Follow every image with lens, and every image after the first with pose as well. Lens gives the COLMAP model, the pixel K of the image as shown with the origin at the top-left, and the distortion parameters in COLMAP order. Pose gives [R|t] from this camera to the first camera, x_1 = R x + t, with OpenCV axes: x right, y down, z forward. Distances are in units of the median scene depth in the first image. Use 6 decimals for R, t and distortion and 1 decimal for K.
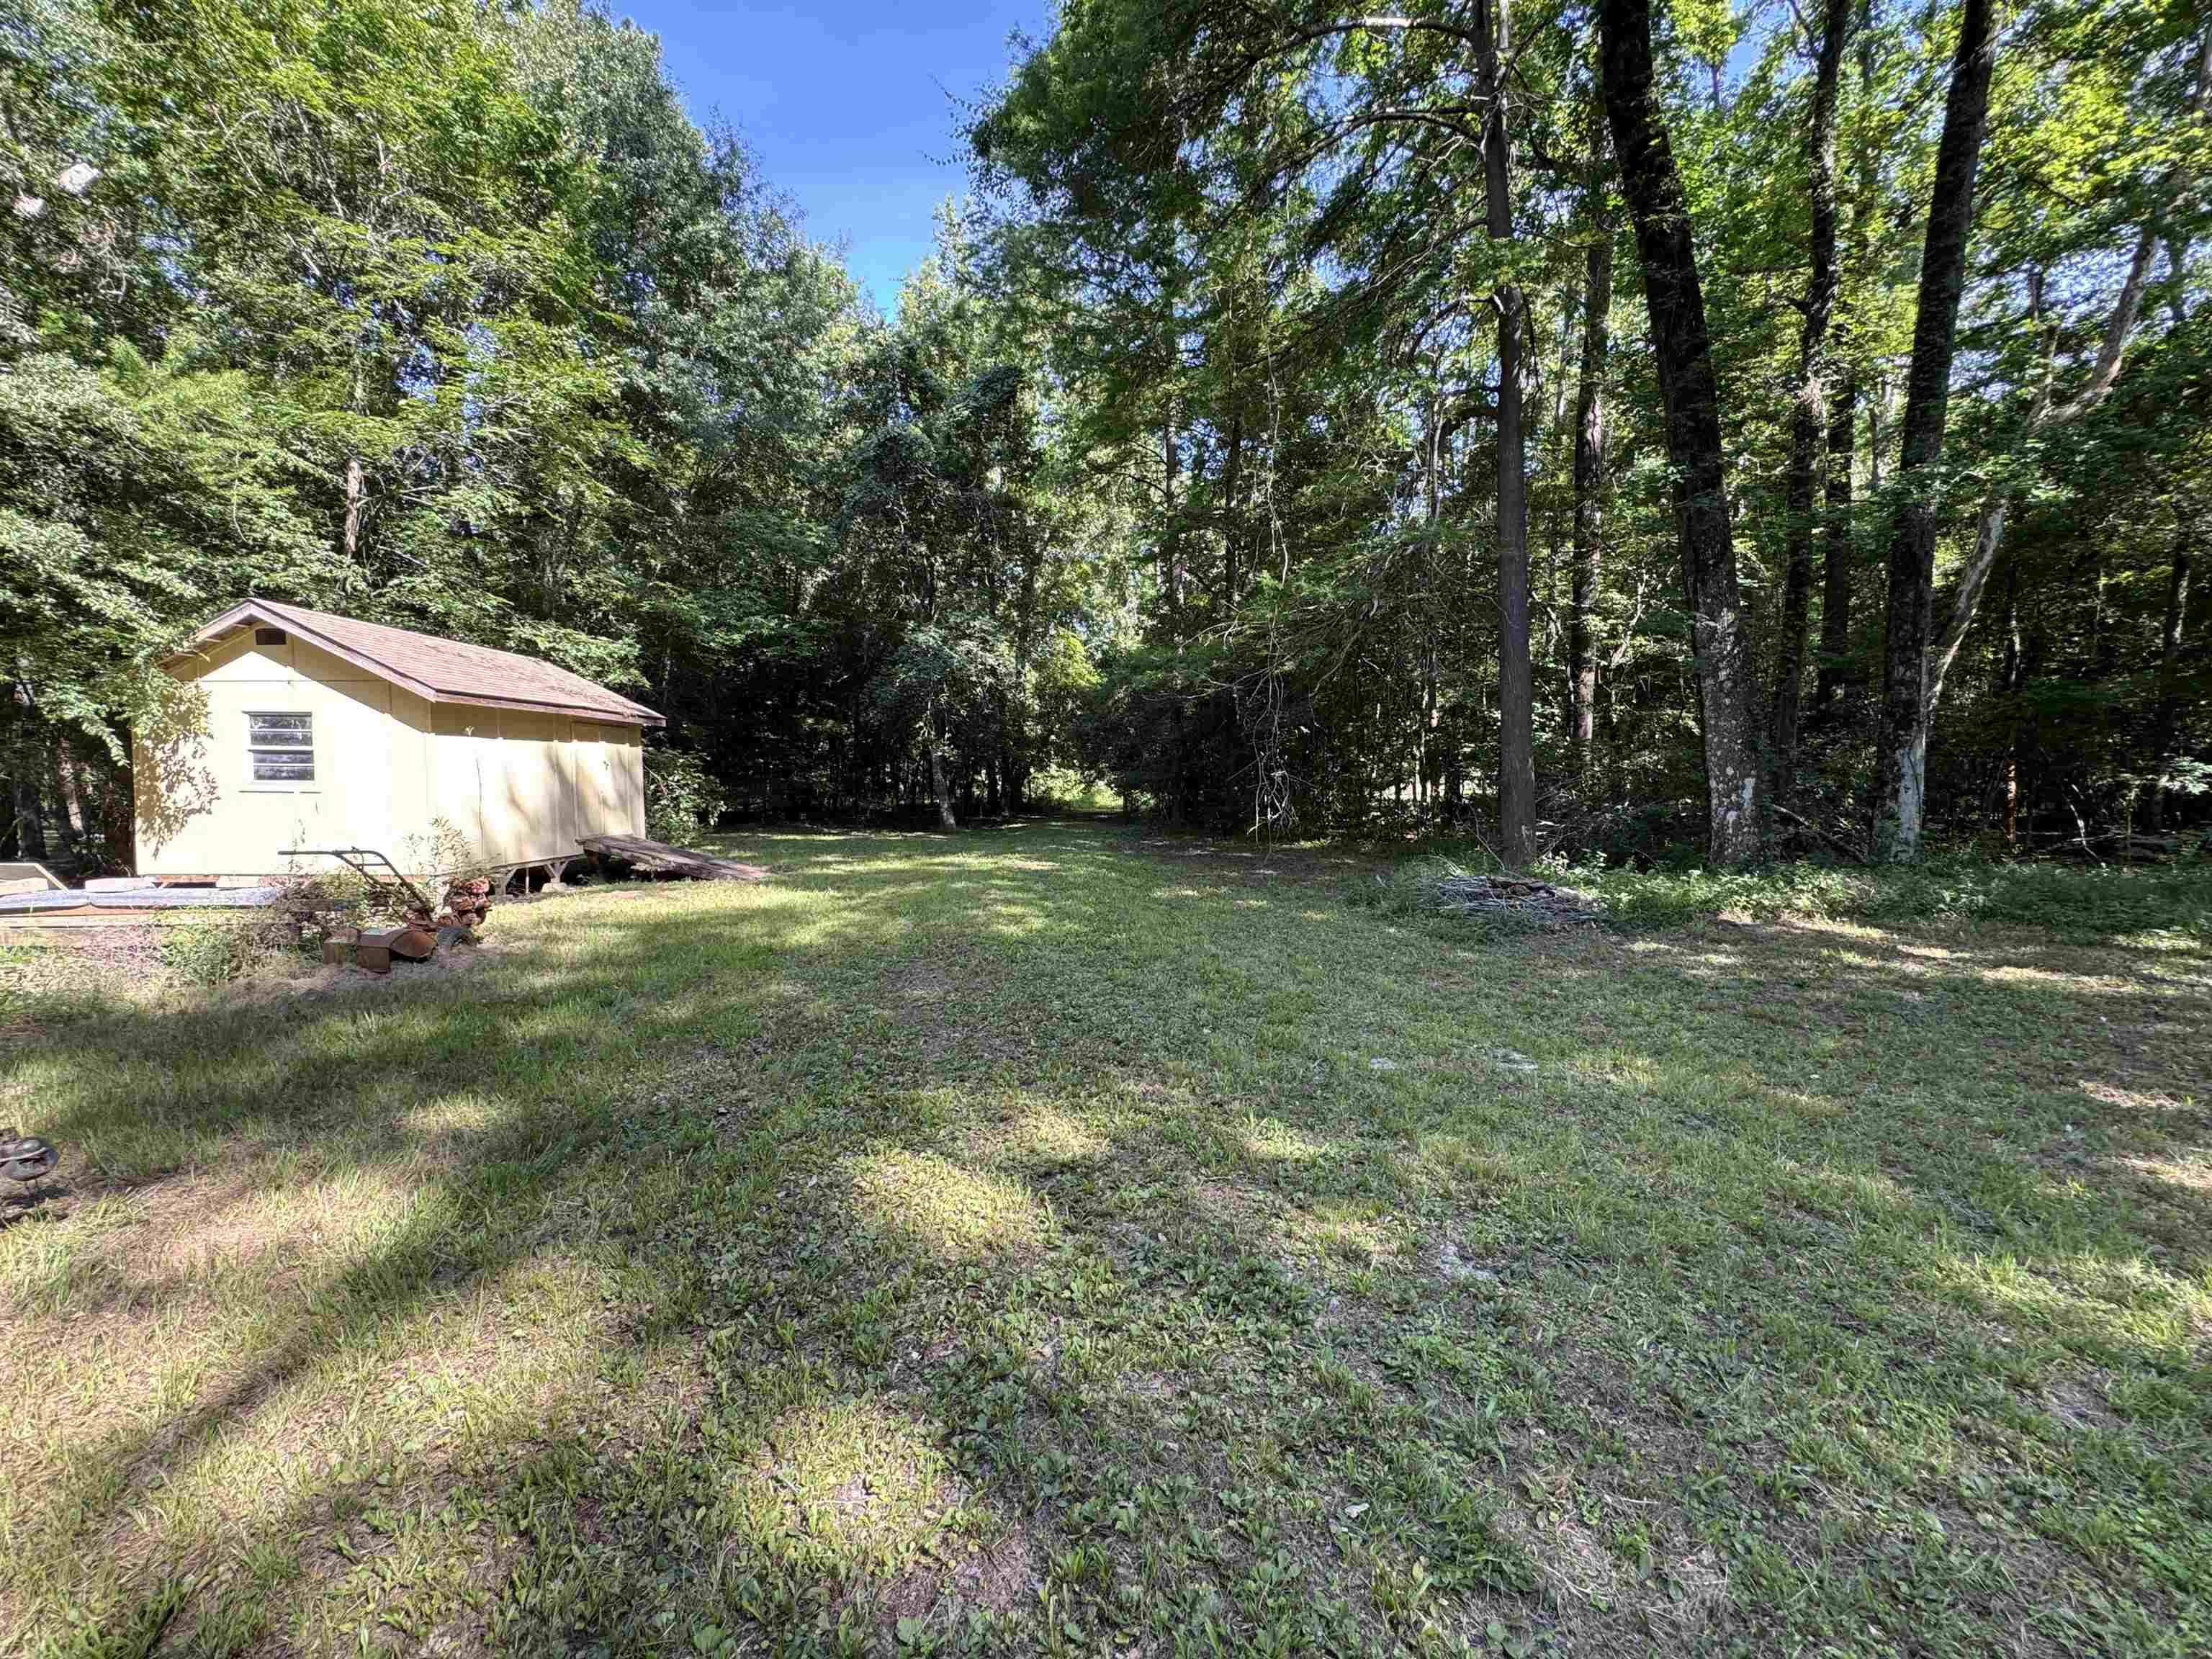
lens RADIAL K [[881.7, 0, 1106.0], [0, 881.7, 829.5], [0, 0, 1]] dist [-0.000208, 0.000007]
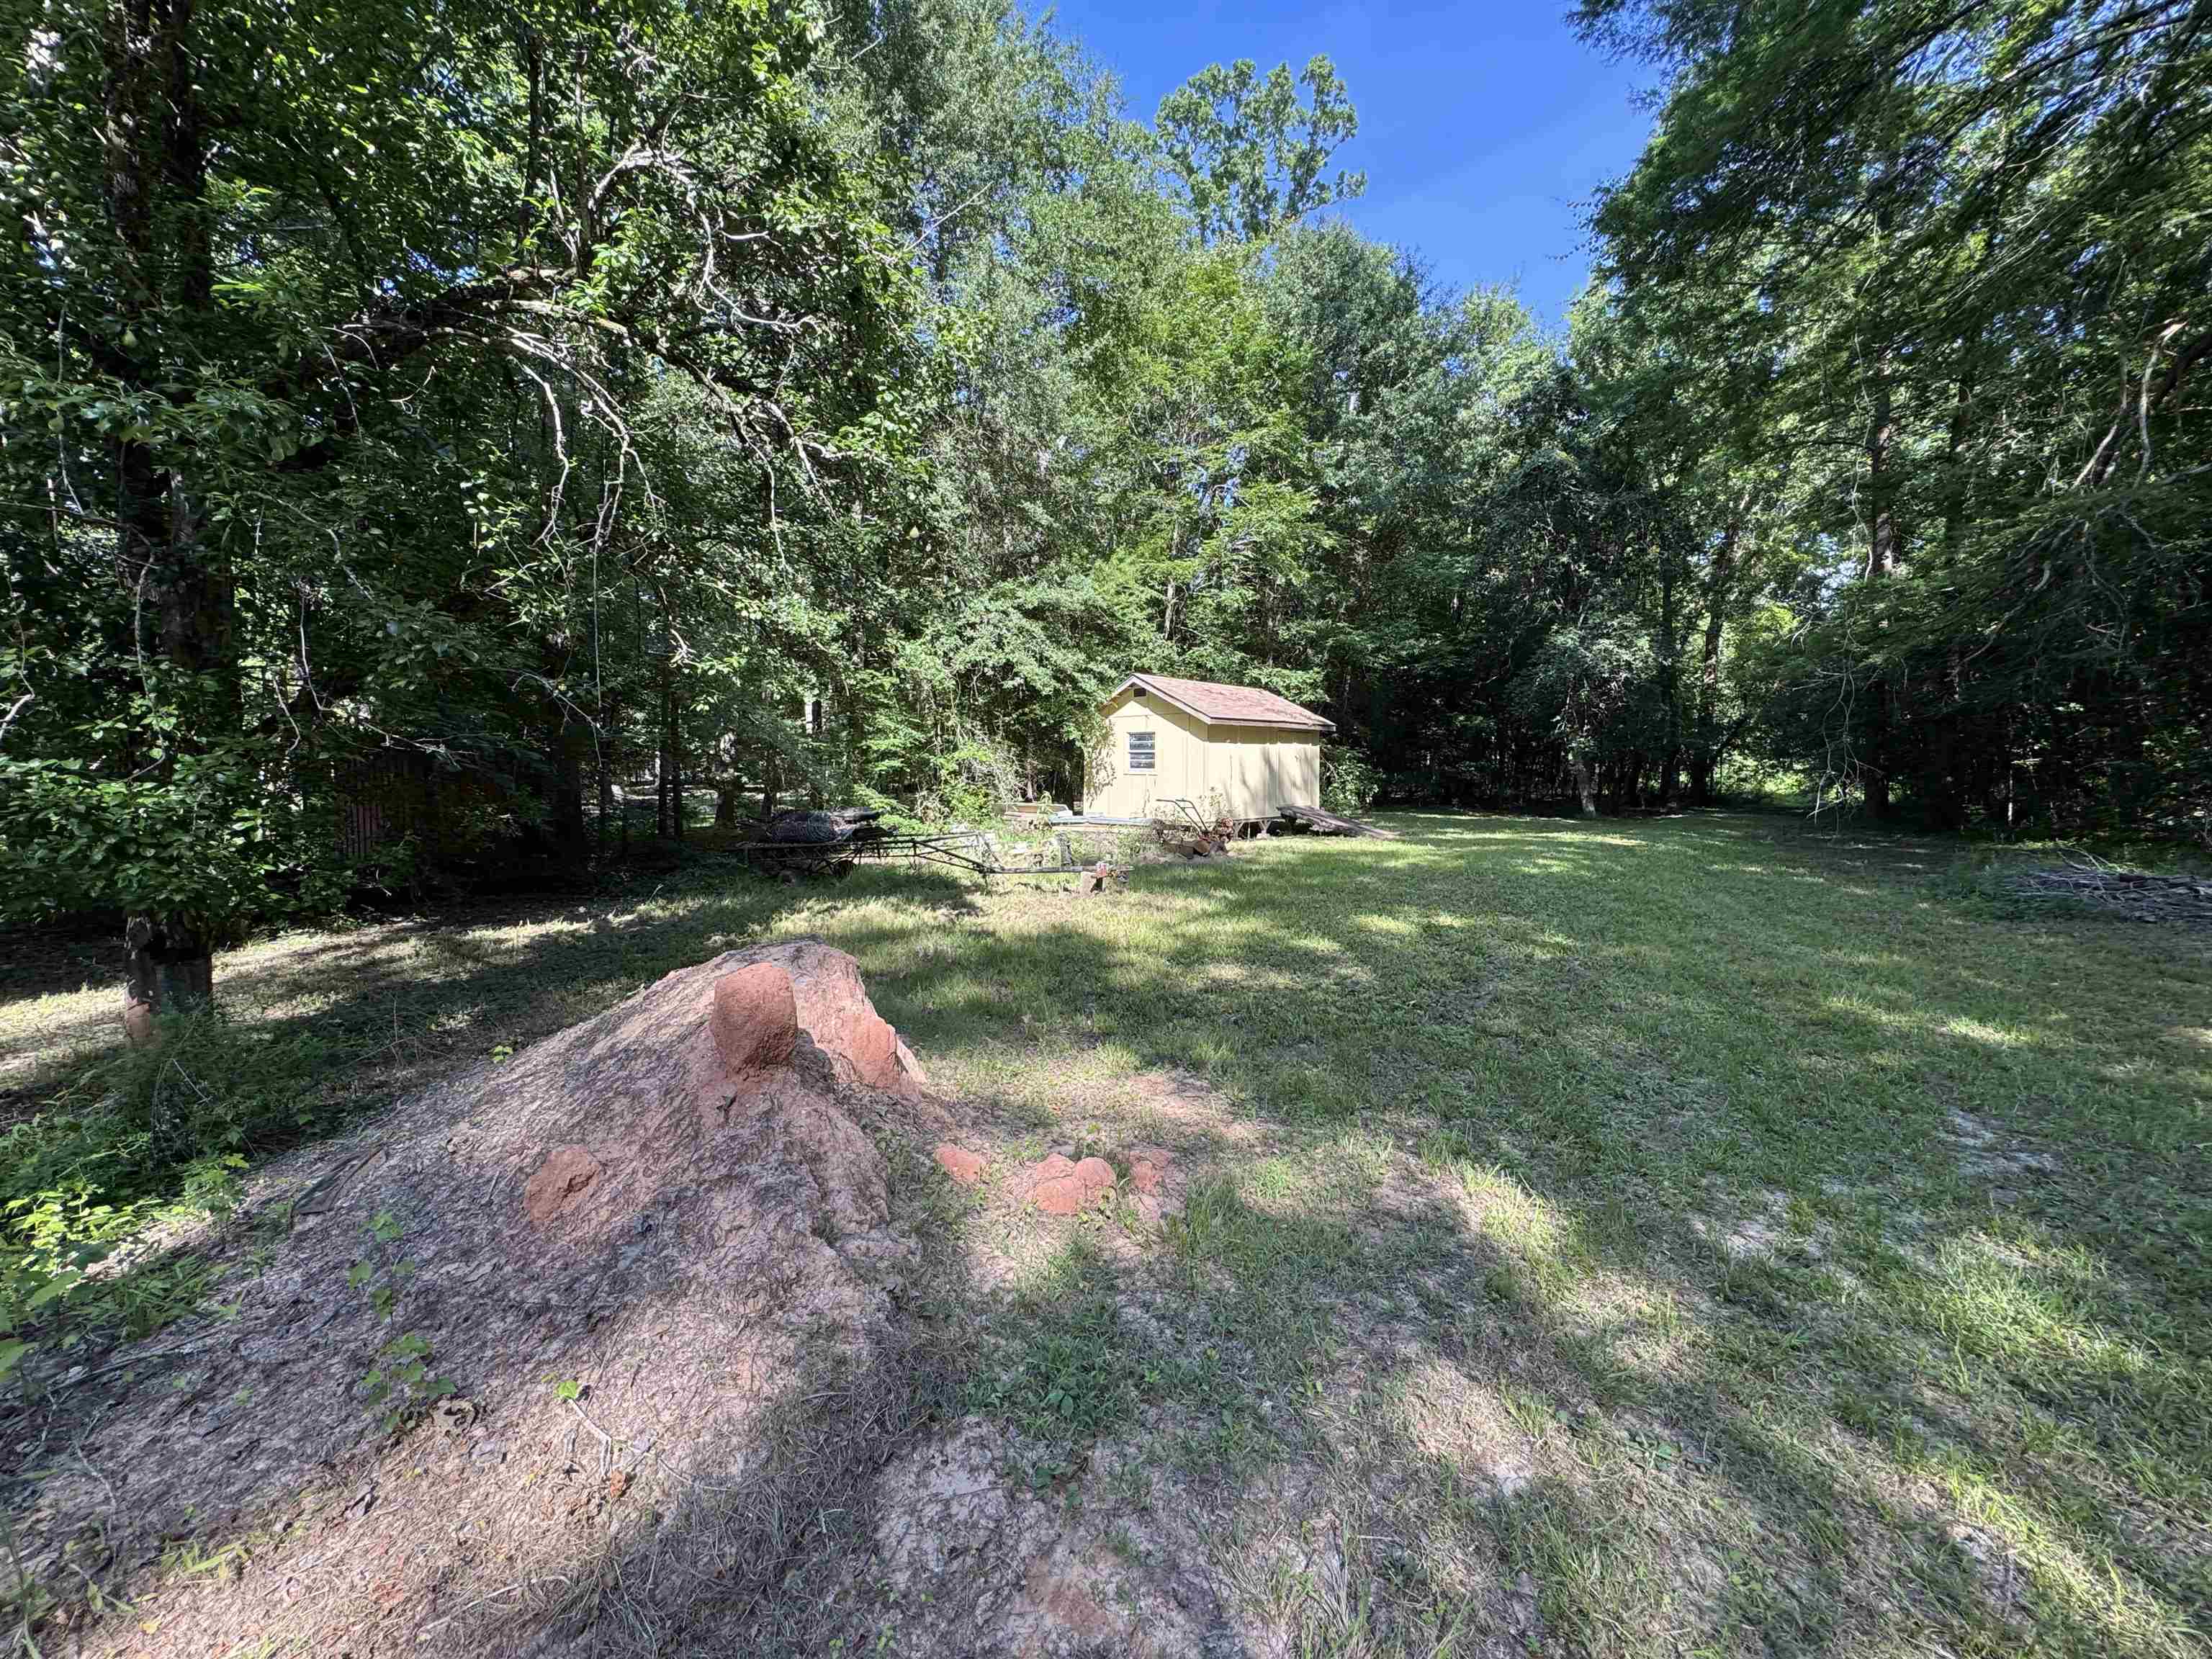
lens RADIAL K [[881.7, 0, 1106.0], [0, 881.7, 829.5], [0, 0, 1]] dist [-0.000208, 0.000007]
pose [[0.737130, 0.044308, -0.674297, 0.137964], [-0.038304, 0.998983, 0.023770, 0.015867], [0.674664, 0.008306, 0.738078, -0.212859]]
